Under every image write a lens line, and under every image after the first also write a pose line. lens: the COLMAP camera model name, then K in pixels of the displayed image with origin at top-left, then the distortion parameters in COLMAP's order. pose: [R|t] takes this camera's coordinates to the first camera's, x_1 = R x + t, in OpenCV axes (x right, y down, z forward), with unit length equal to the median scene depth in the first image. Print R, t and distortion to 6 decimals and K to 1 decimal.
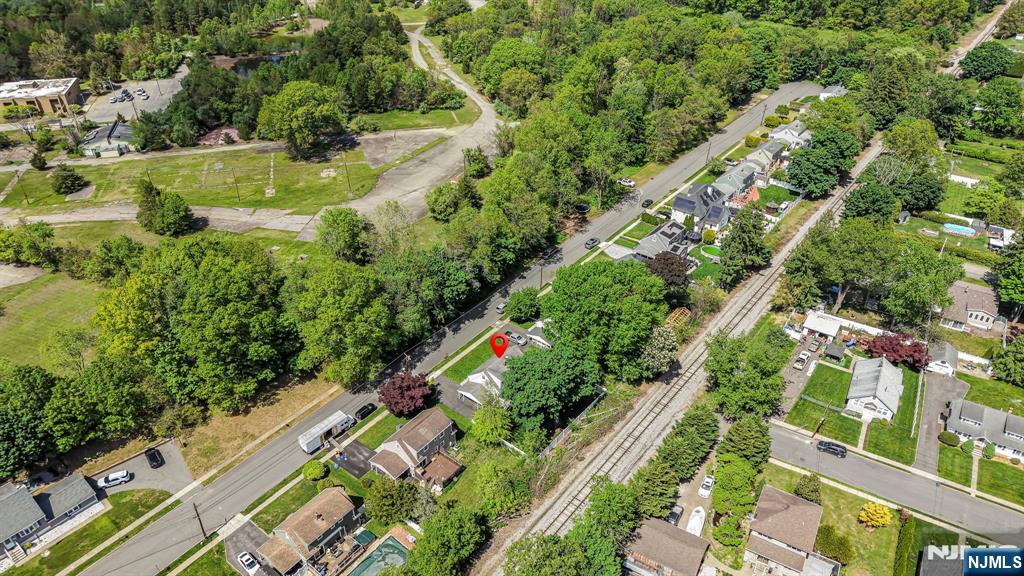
lens RADIAL K [[678.1, 0, 498.0], [0, 678.1, 294.0], [0, 0, 1]] dist [0.031880, -0.047405]
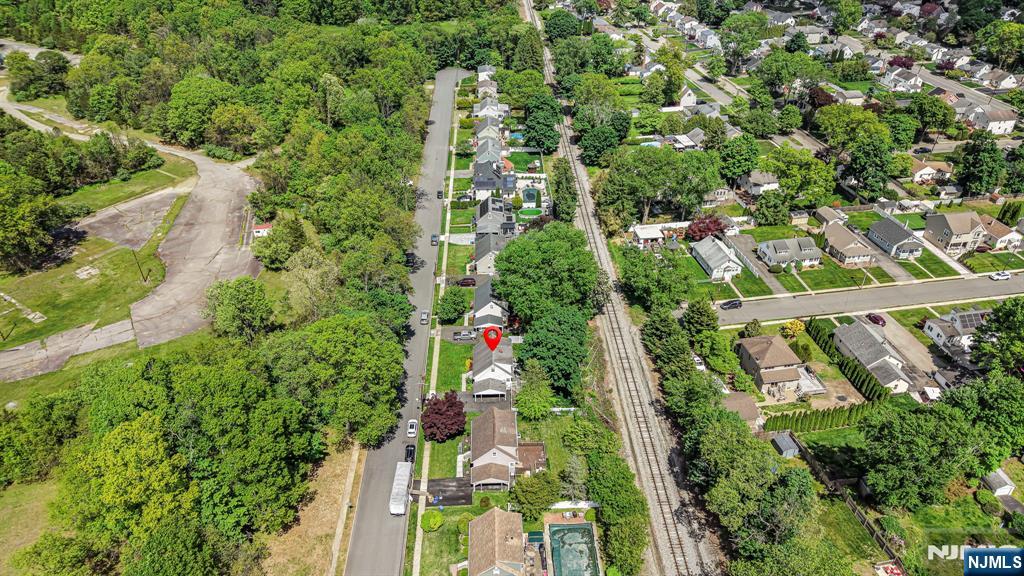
lens RADIAL K [[678.1, 0, 498.0], [0, 678.1, 294.0], [0, 0, 1]] dist [0.031880, -0.047405]
pose [[0.769033, -0.357418, 0.529944, -0.344087], [0.367408, 0.925588, 0.091090, -0.051654], [-0.523068, 0.124655, 0.843126, 0.061270]]
